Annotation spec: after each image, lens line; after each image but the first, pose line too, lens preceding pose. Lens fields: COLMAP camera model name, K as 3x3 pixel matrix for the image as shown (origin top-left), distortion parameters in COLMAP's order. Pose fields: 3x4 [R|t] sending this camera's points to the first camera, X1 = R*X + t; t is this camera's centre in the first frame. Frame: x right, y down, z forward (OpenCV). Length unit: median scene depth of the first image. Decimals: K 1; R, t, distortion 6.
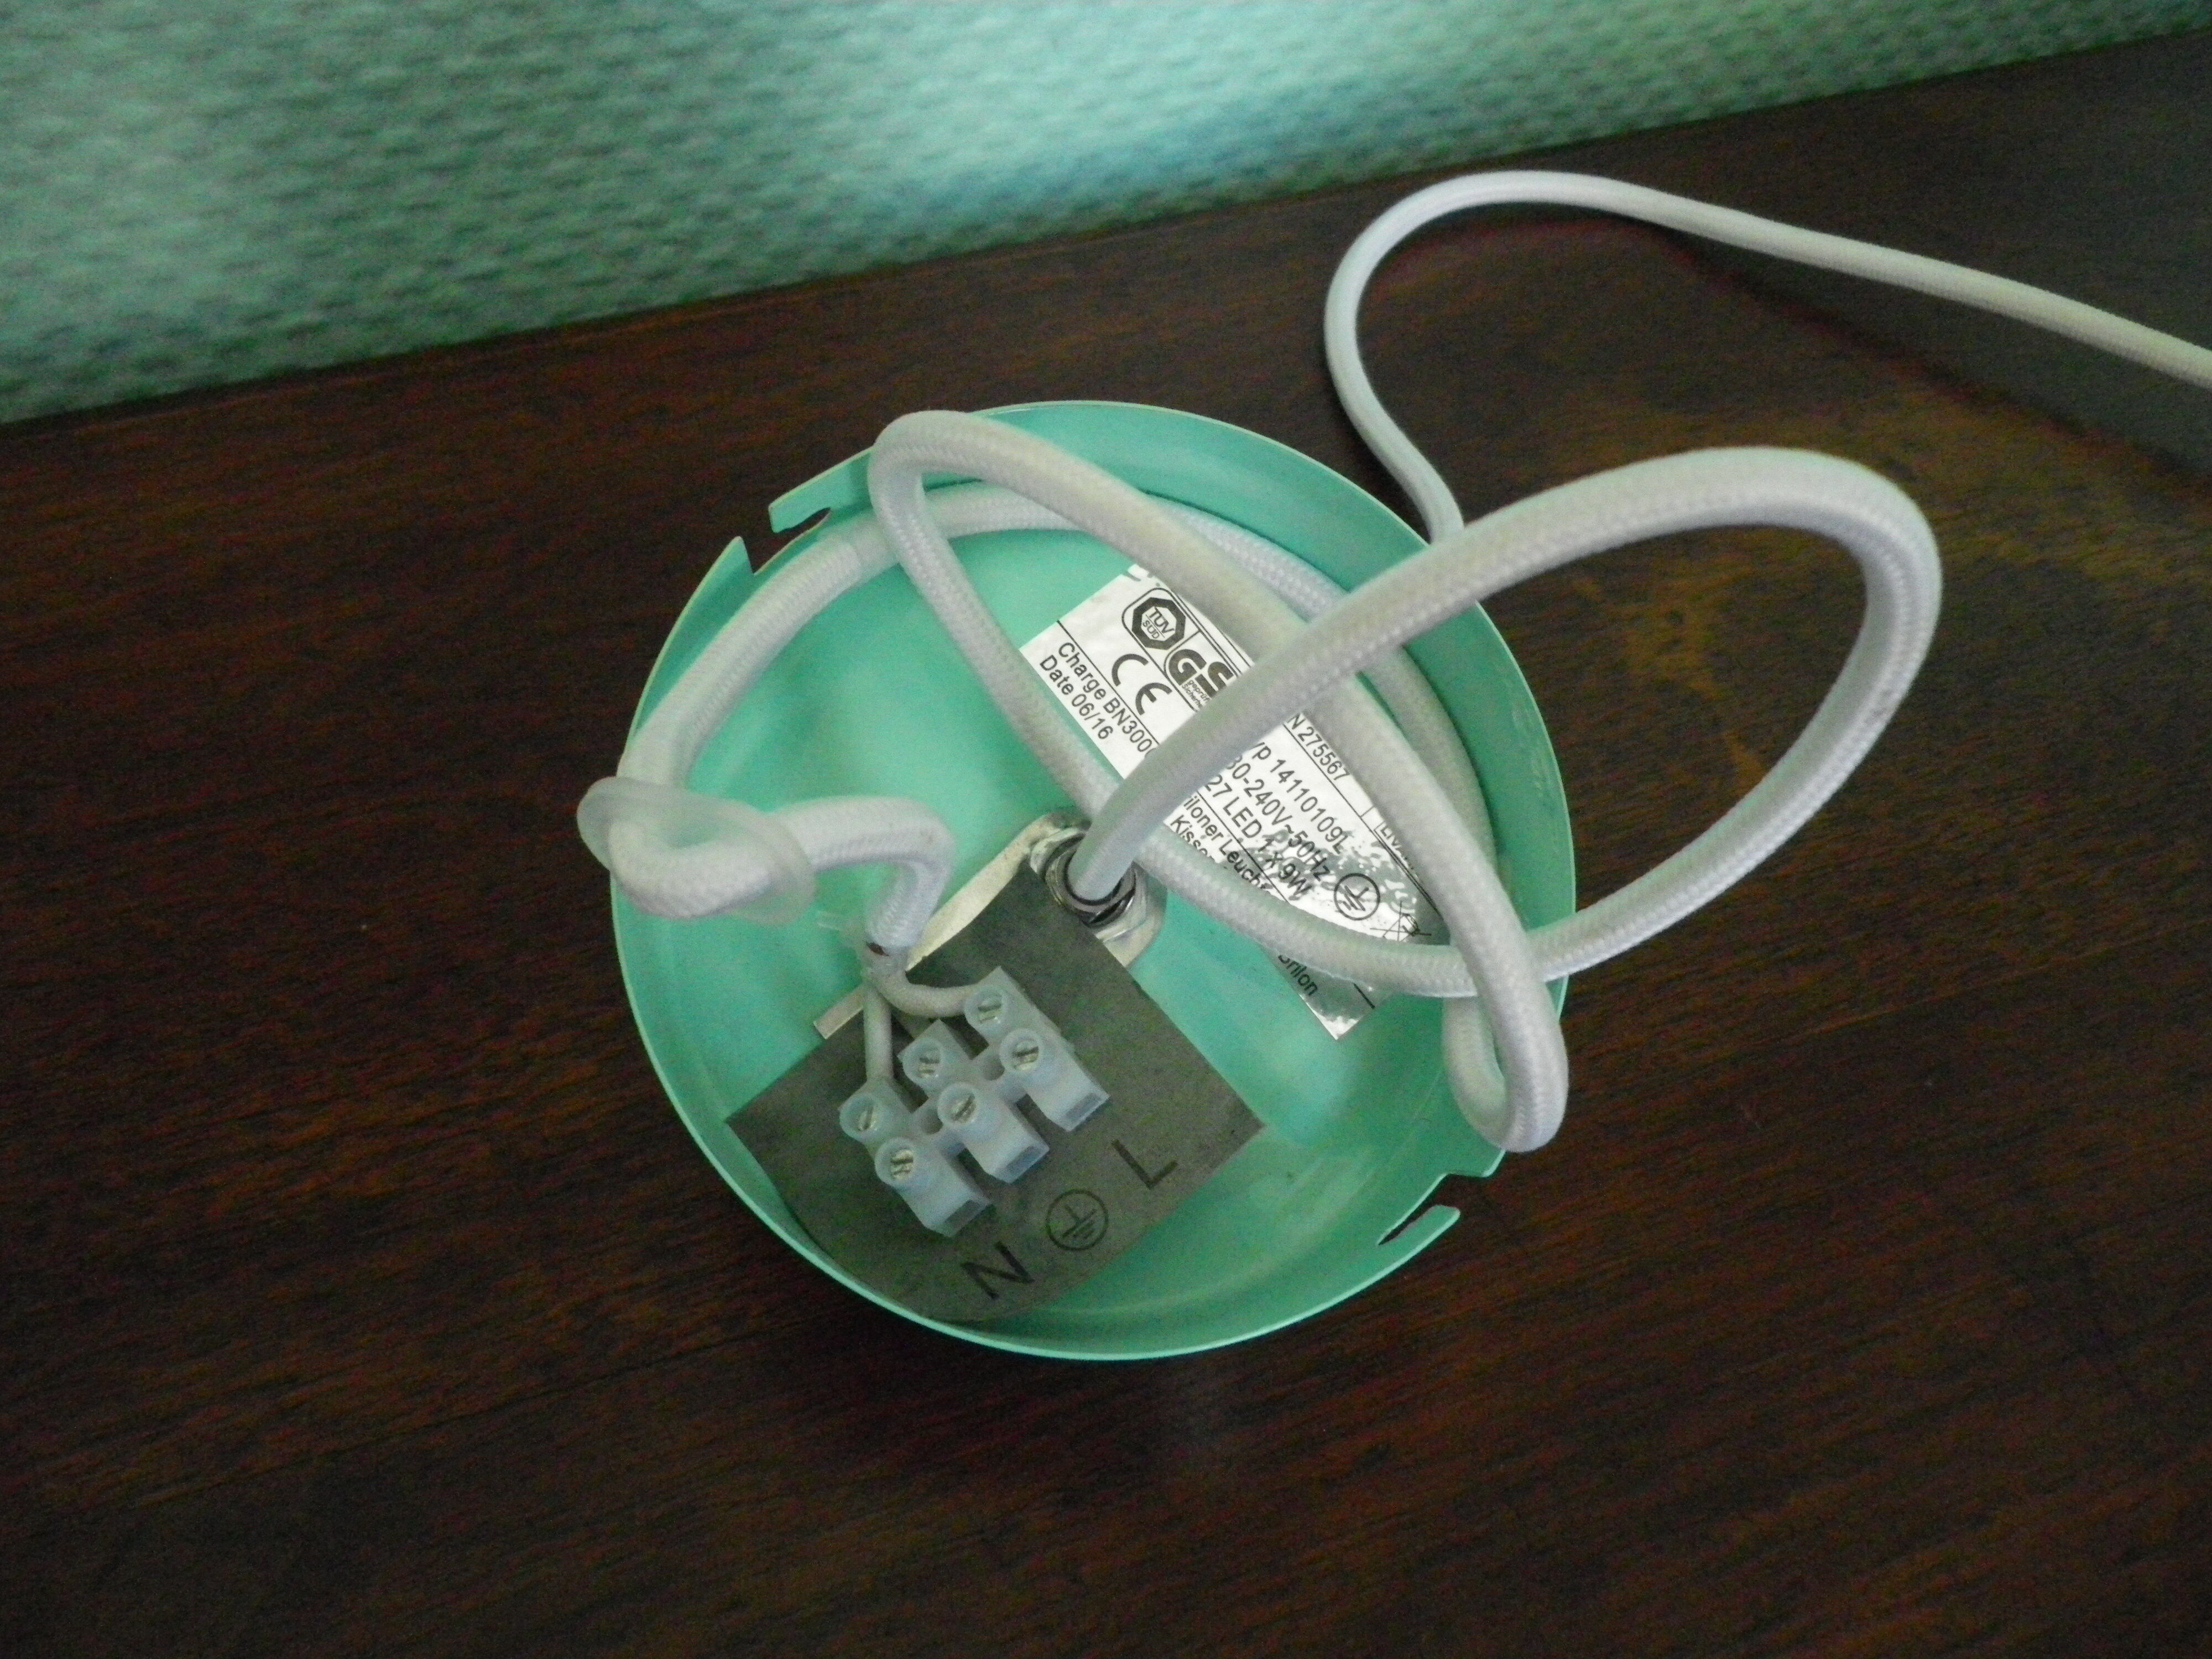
lens RADIAL K [[1670.0, 0, 1106.0], [0, 1670.0, 829.5], [0, 0, 1]] dist [-0.004643, -0.002388]
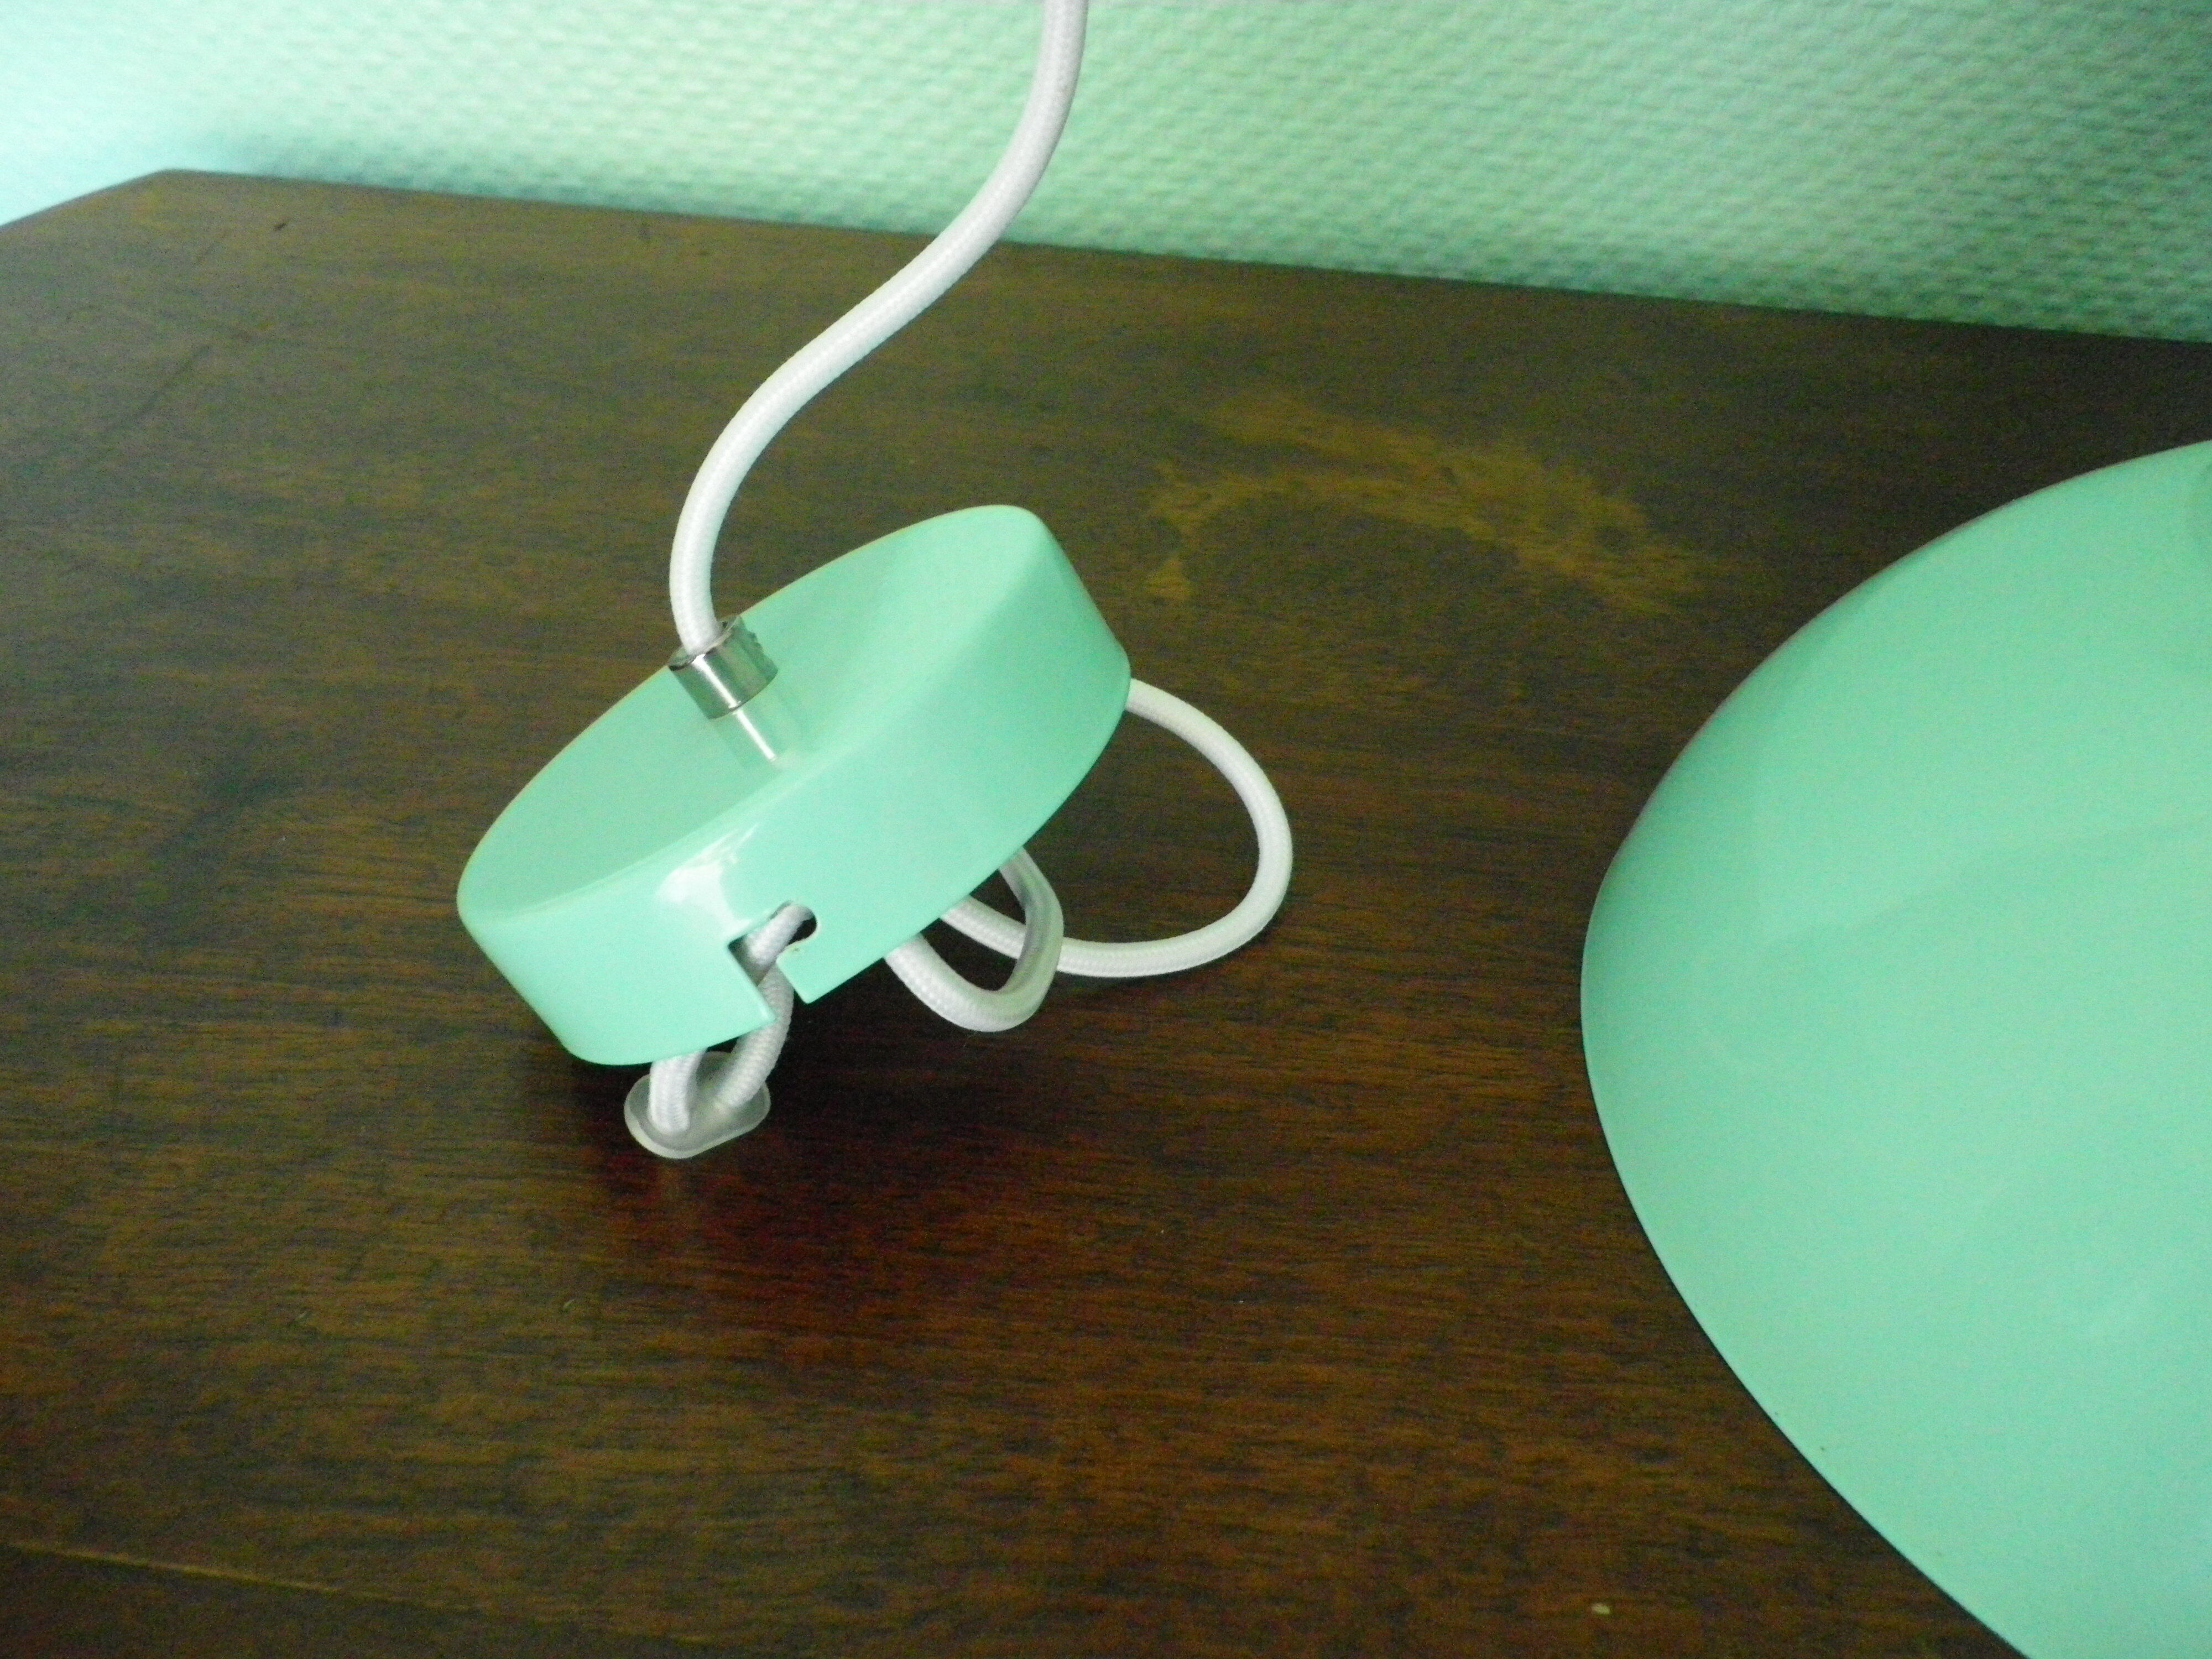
lens RADIAL K [[1670.0, 0, 1106.0], [0, 1670.0, 829.5], [0, 0, 1]] dist [-0.004643, -0.002388]
pose [[0.911803, 0.299396, -0.281029, 0.660404], [-0.340416, 0.933867, -0.109584, 0.291853], [0.229635, 0.195586, 0.953422, -0.312146]]
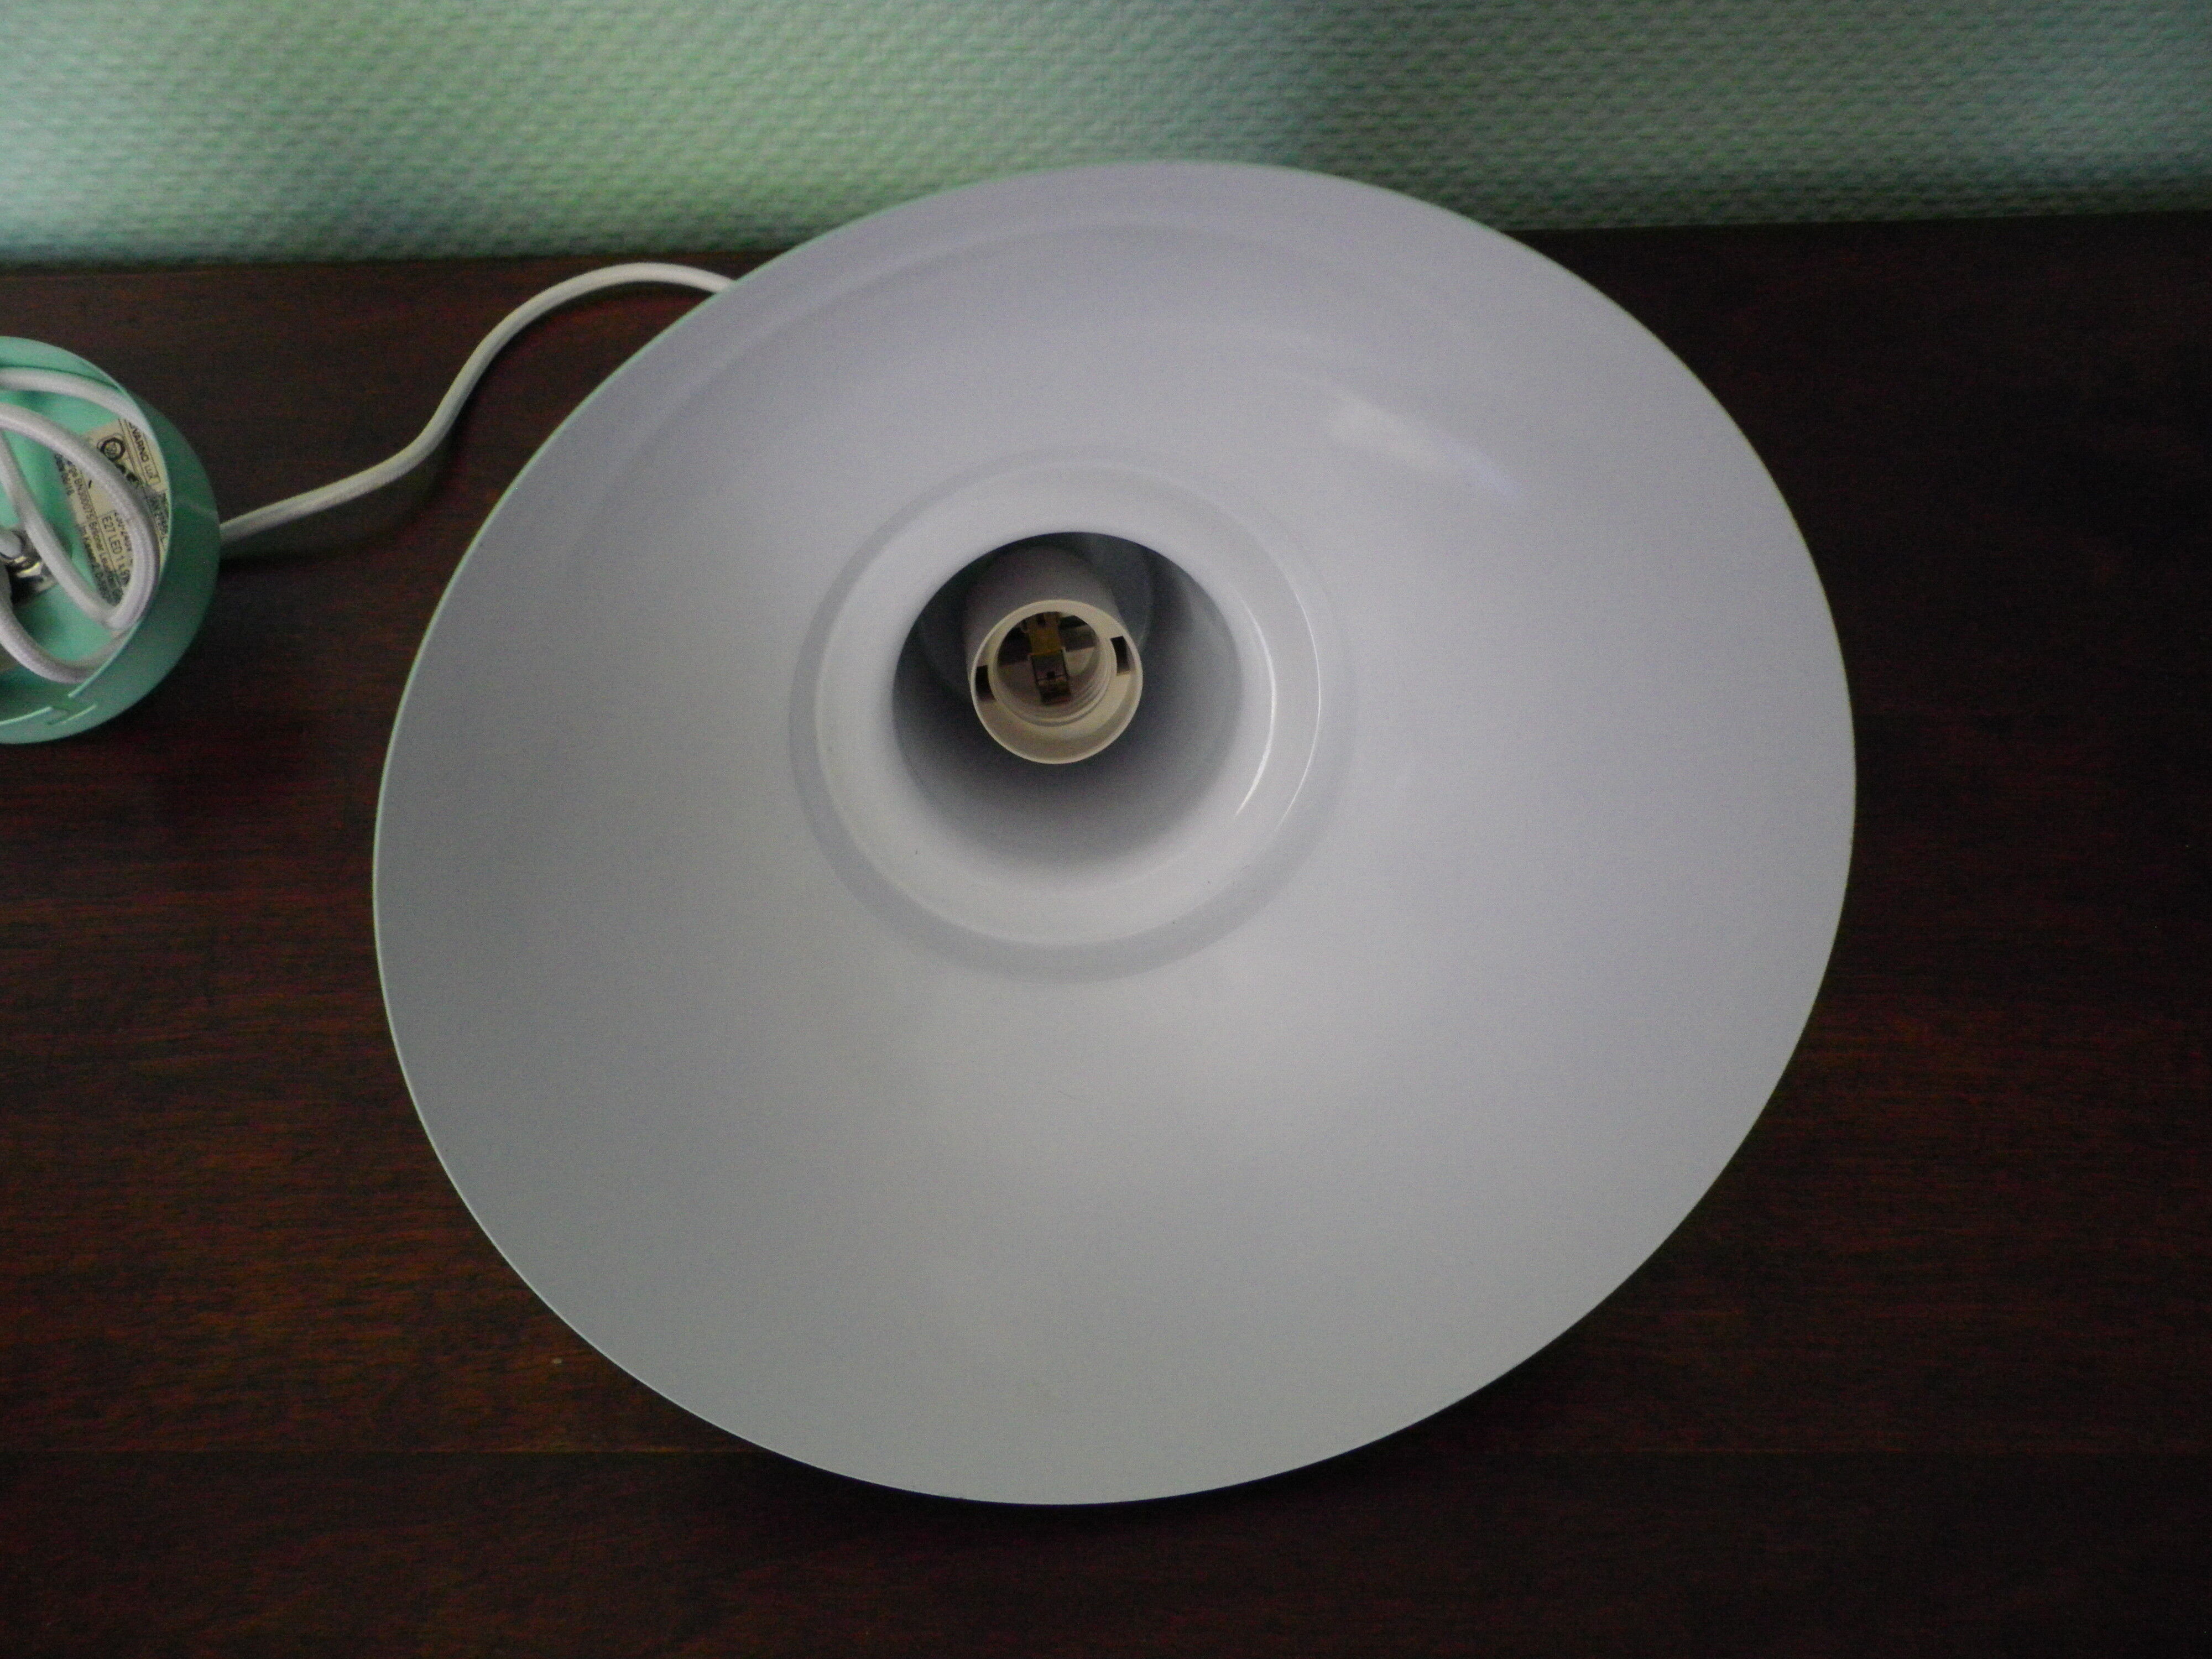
lens RADIAL K [[1670.0, 0, 1106.0], [0, 1670.0, 829.5], [0, 0, 1]] dist [-0.004643, -0.002388]
pose [[0.949855, 0.228639, -0.213305, 1.232474], [-0.224555, 0.973489, 0.043515, -0.019871], [0.217600, 0.006566, 0.976016, -0.557331]]
